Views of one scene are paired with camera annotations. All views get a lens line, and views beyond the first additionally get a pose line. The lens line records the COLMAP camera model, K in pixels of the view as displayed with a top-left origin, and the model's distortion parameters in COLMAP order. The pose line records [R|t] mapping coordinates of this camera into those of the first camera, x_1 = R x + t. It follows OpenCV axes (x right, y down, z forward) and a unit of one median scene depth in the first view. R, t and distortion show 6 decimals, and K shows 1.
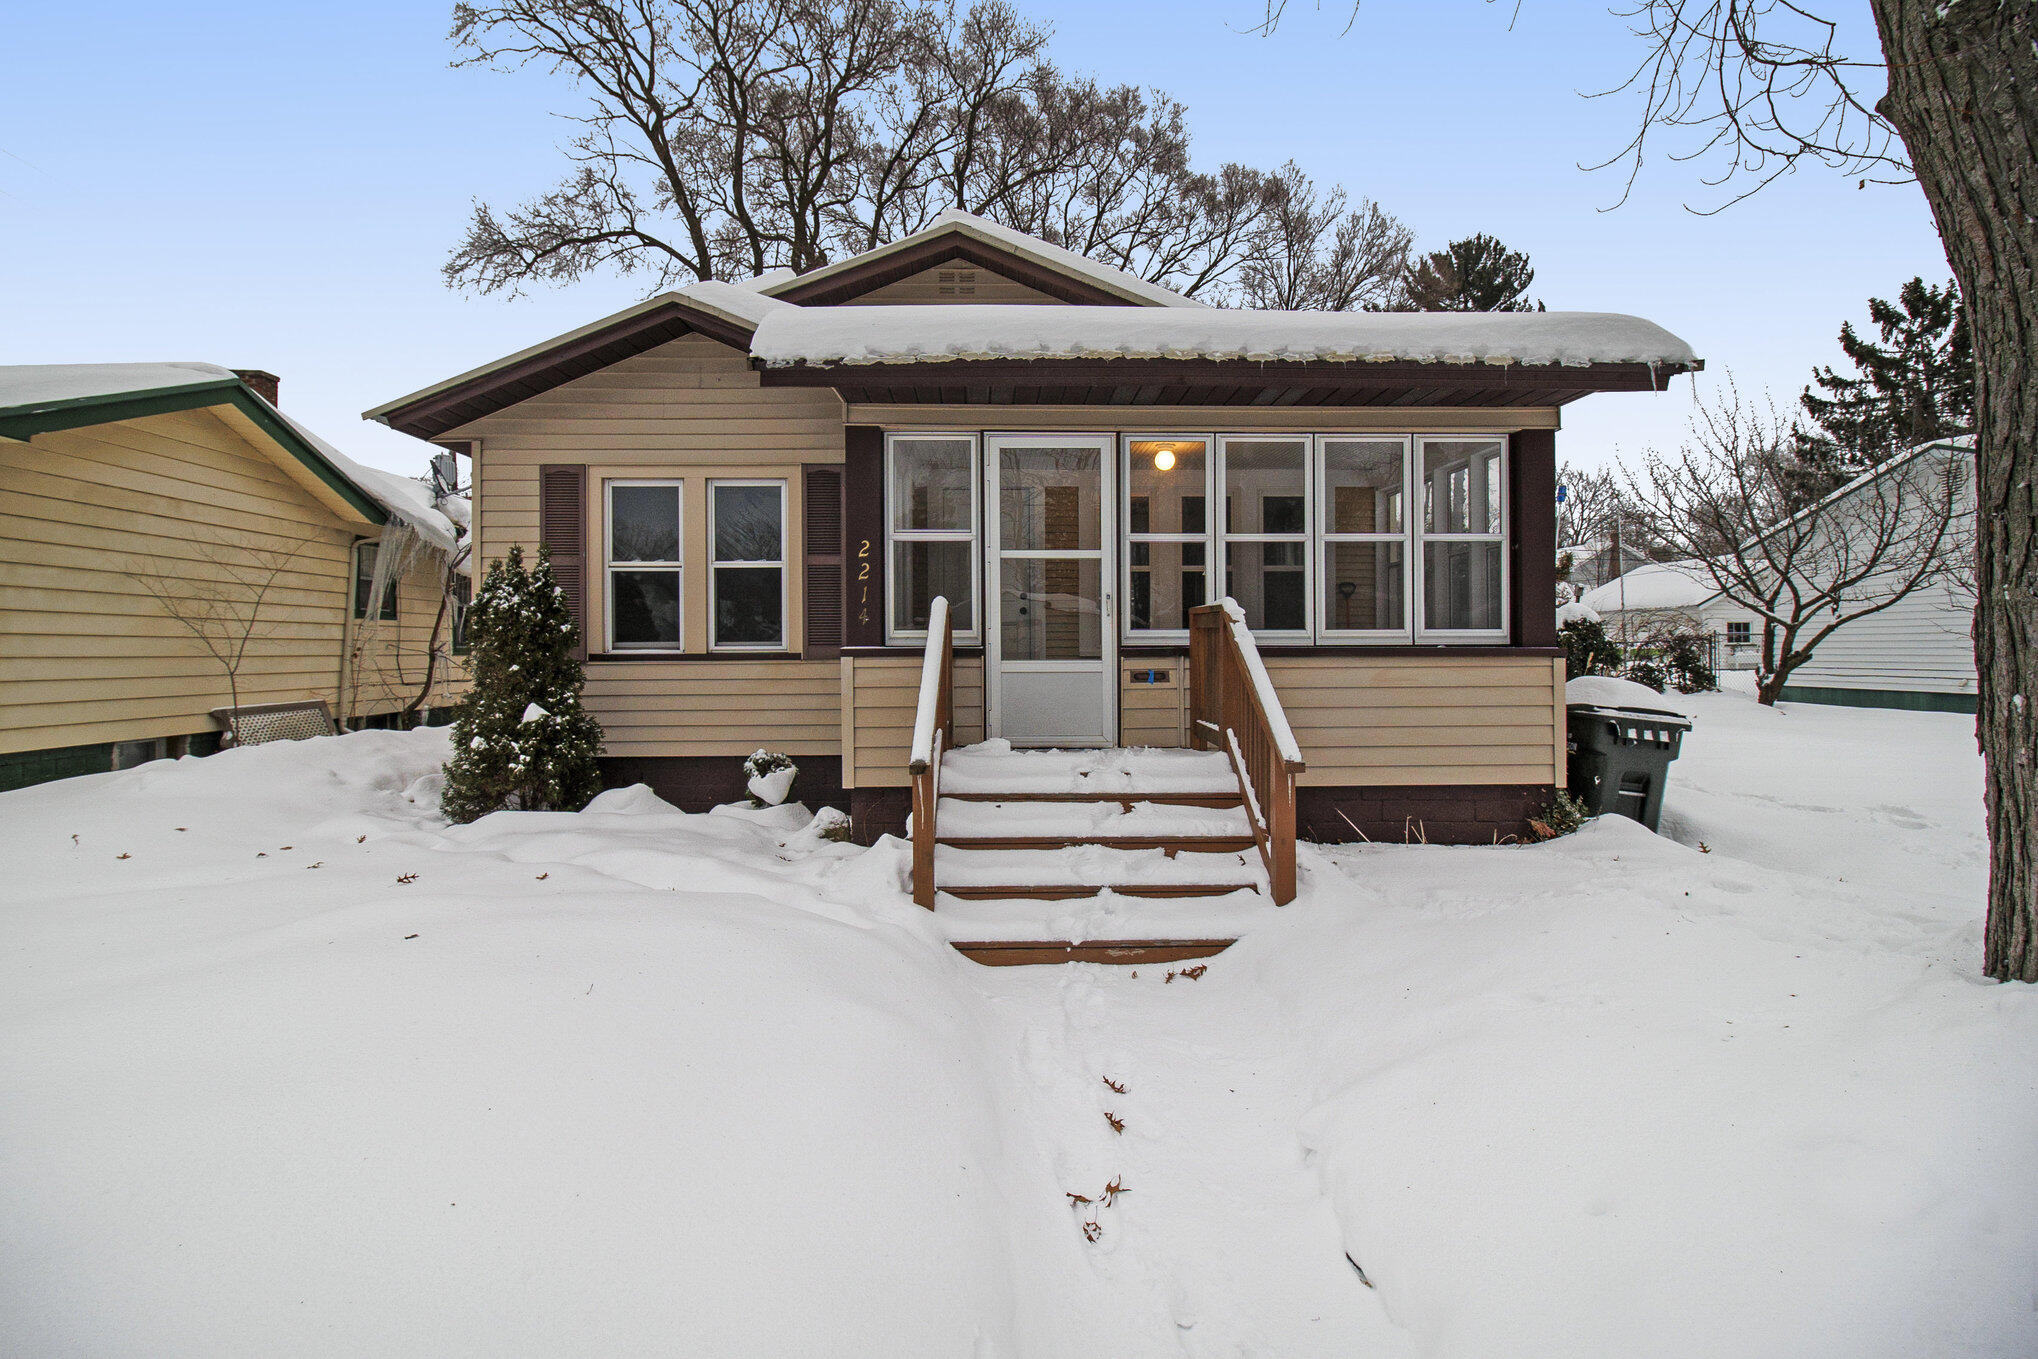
lens RADIAL K [[939.1, 0, 1009.5], [0, 939.1, 647.9], [0, 0, 1]] dist [0.001236, -0.012067]
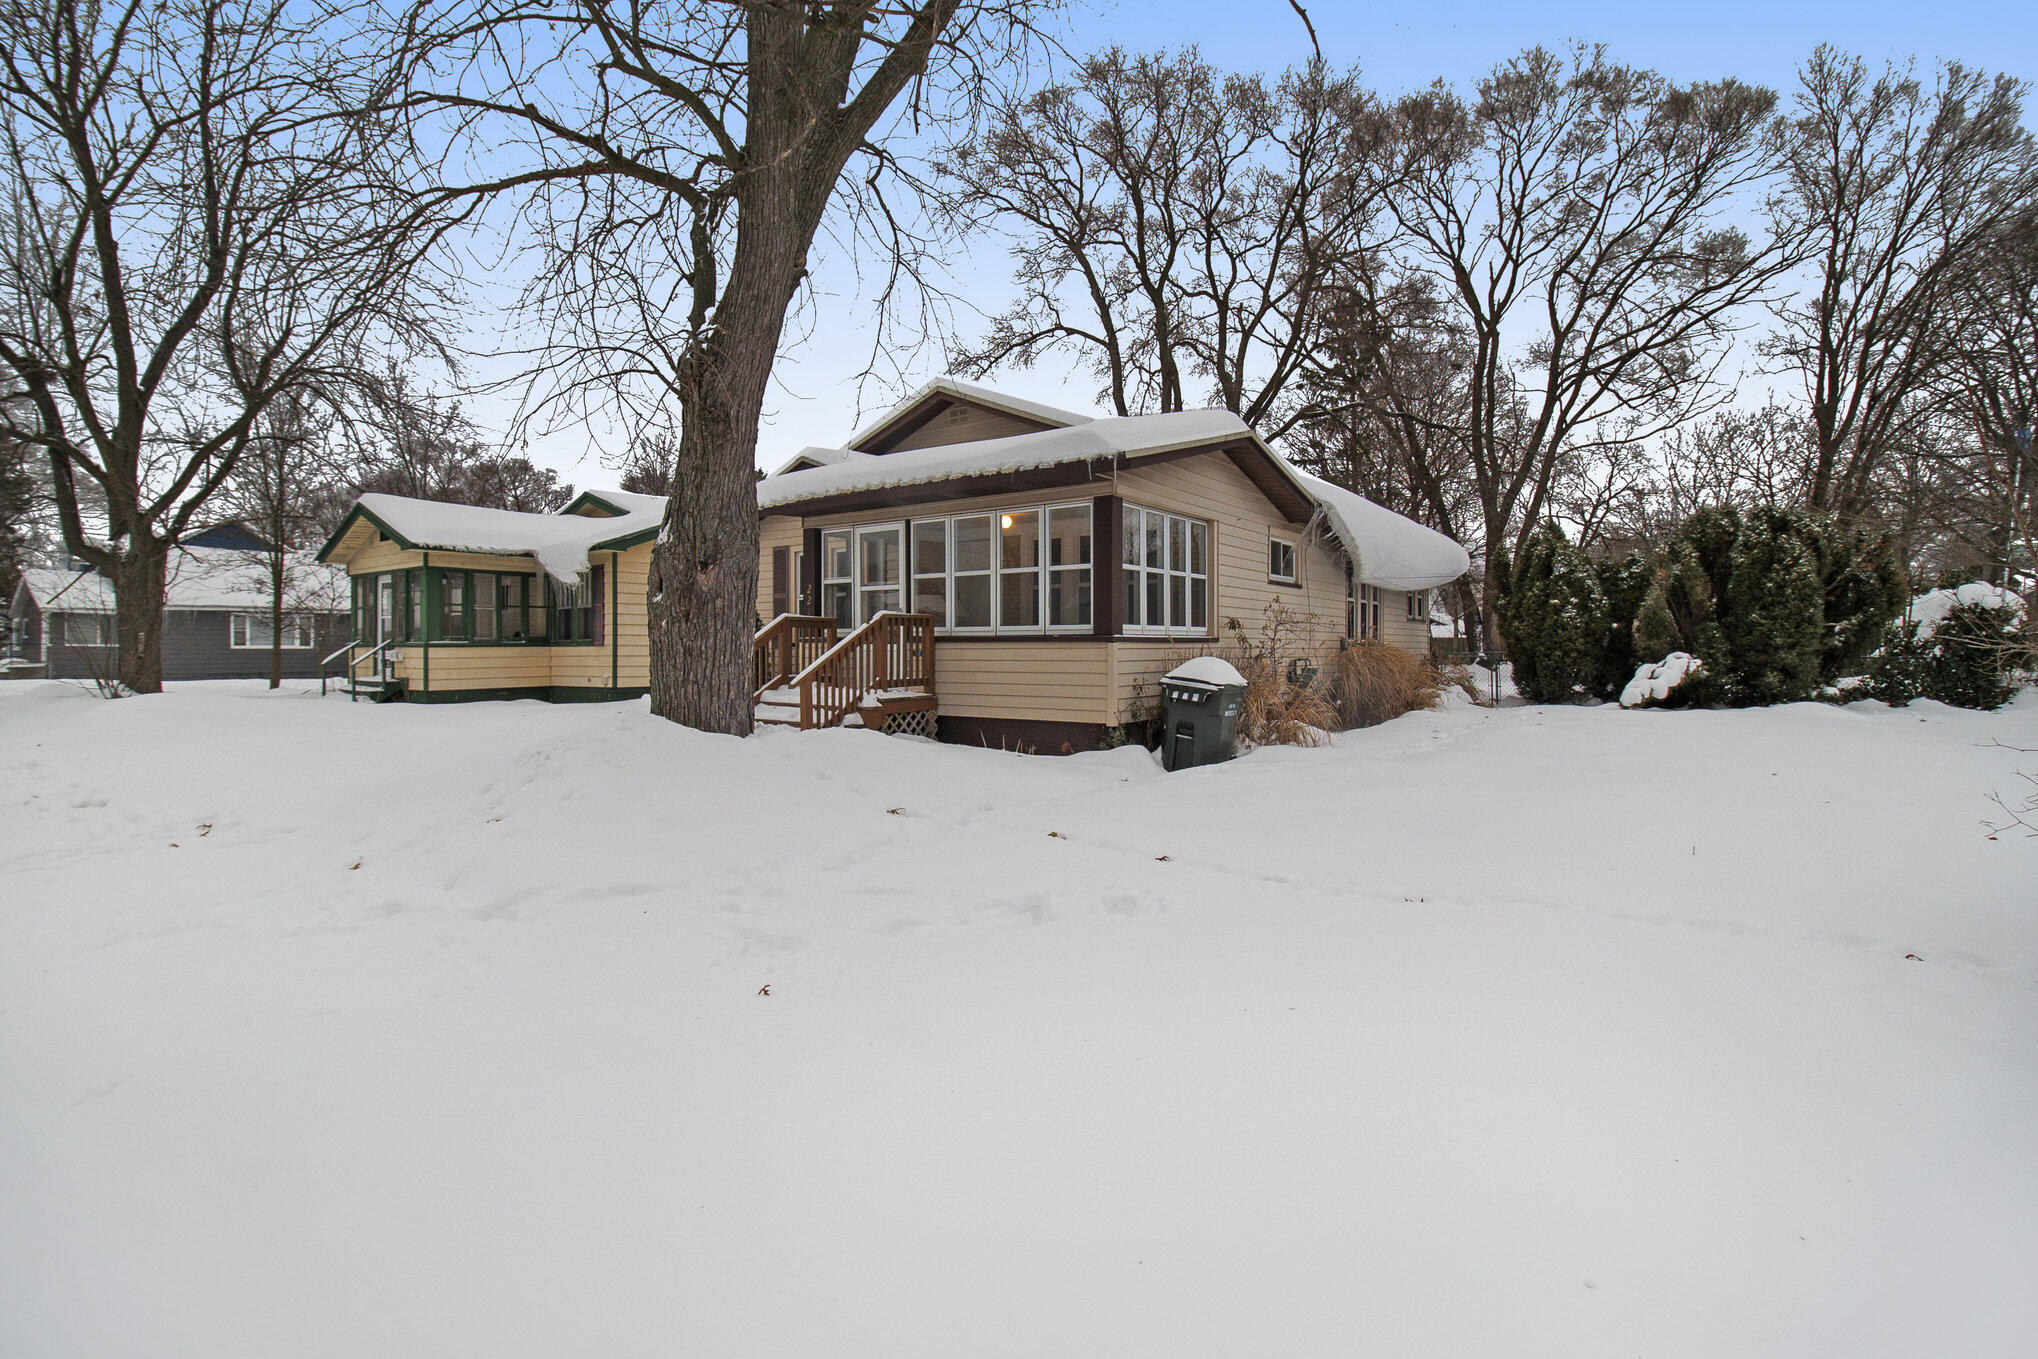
lens RADIAL K [[939.1, 0, 1009.5], [0, 939.1, 647.9], [0, 0, 1]] dist [0.001236, -0.012067]
pose [[0.781473, 0.003122, -0.623931, 1.165019], [0.000248, 0.999986, 0.005314, 0.009115], [0.623939, -0.004308, 0.781461, -0.256375]]
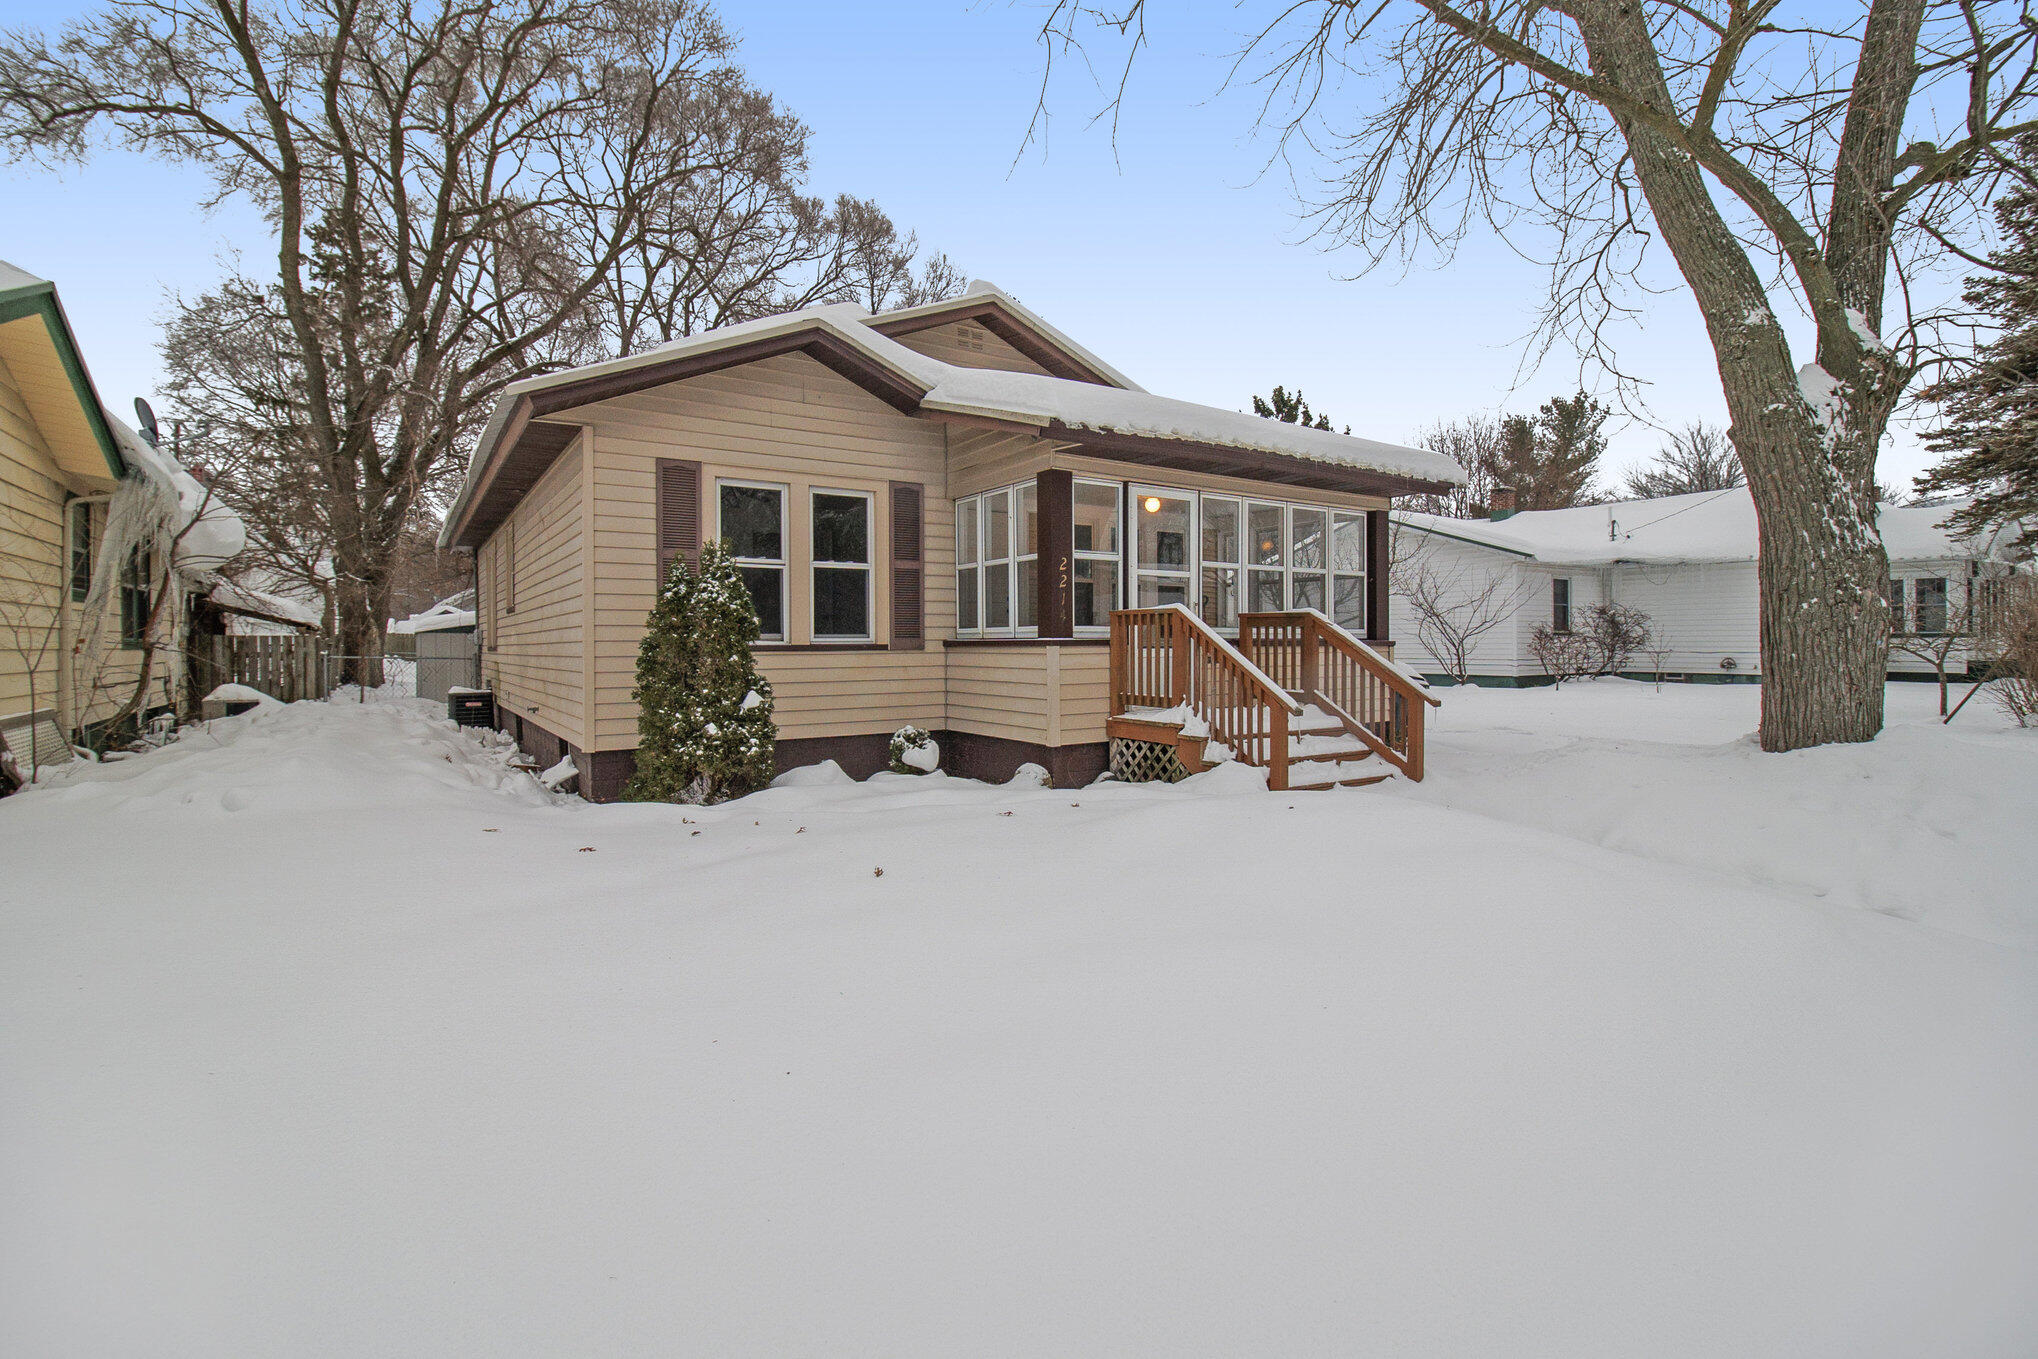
lens RADIAL K [[939.1, 0, 1009.5], [0, 939.1, 647.9], [0, 0, 1]] dist [0.001236, -0.012067]
pose [[0.847241, -0.002031, 0.531205, -0.736525], [0.000345, 0.999995, 0.003274, 0.006222], [-0.531209, -0.002590, 0.847237, -0.058066]]
